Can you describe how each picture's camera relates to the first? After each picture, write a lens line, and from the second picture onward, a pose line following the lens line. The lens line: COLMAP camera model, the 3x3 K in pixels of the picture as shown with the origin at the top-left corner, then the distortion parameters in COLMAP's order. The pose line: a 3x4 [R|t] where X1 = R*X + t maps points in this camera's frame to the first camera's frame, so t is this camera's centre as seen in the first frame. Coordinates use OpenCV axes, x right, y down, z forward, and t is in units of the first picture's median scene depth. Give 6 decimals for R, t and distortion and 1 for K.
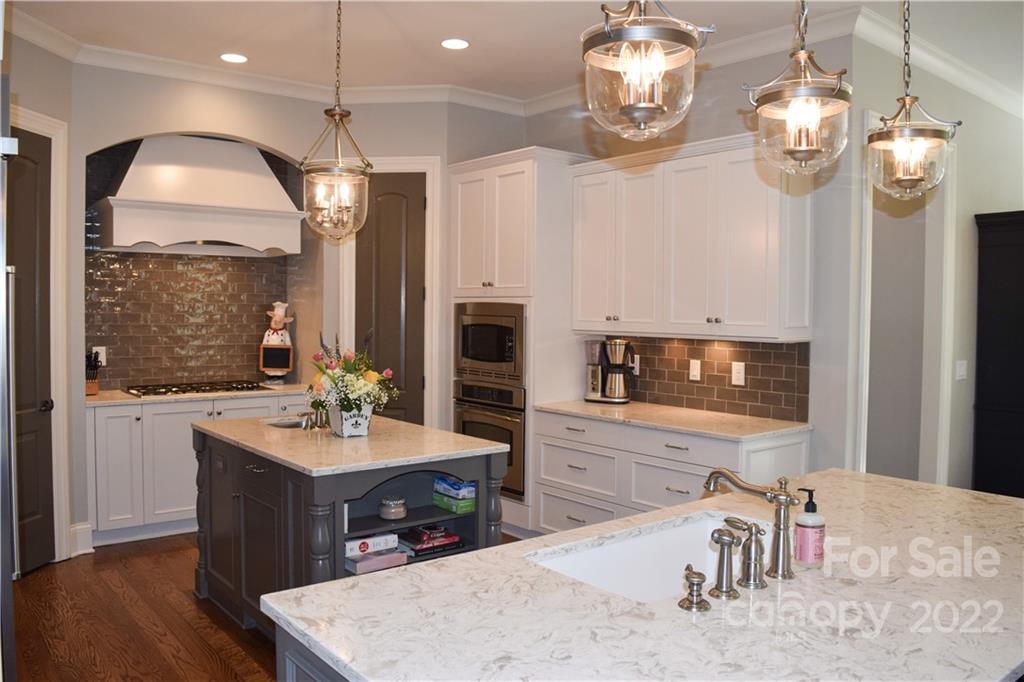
lens RADIAL K [[811.3, 0, 516.3], [0, 811.3, 343.4], [0, 0, 1]] dist [-0.092685, 0.019560]
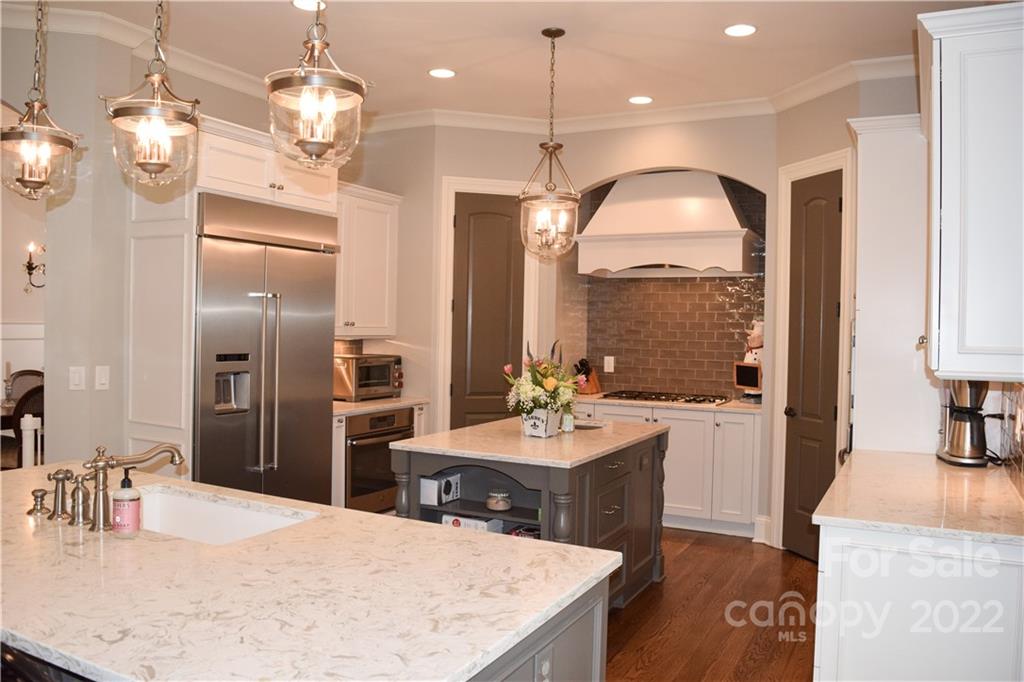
lens RADIAL K [[811.3, 0, 511.4], [0, 811.3, 336.8], [0, 0, 1]] dist [-0.092685, 0.019560]
pose [[0.393135, 0.013481, -0.919382, 0.577817], [-0.056225, 0.998374, -0.009404, -0.005856], [0.917760, 0.055389, 0.393254, 0.383629]]
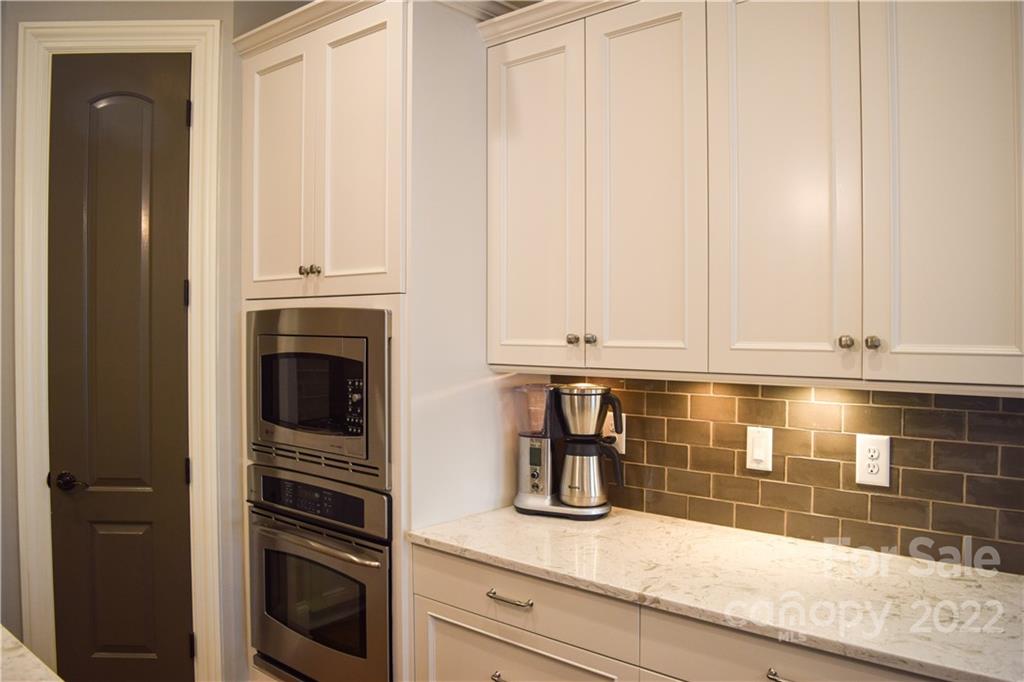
lens RADIAL K [[811.3, 0, 511.7], [0, 811.3, 336.6], [0, 0, 1]] dist [-0.092685, 0.019560]
pose [[0.989009, -0.009963, 0.147518, 0.012243], [0.014771, 0.999394, -0.031533, -0.017831], [-0.147114, 0.033365, 0.988557, 0.532491]]
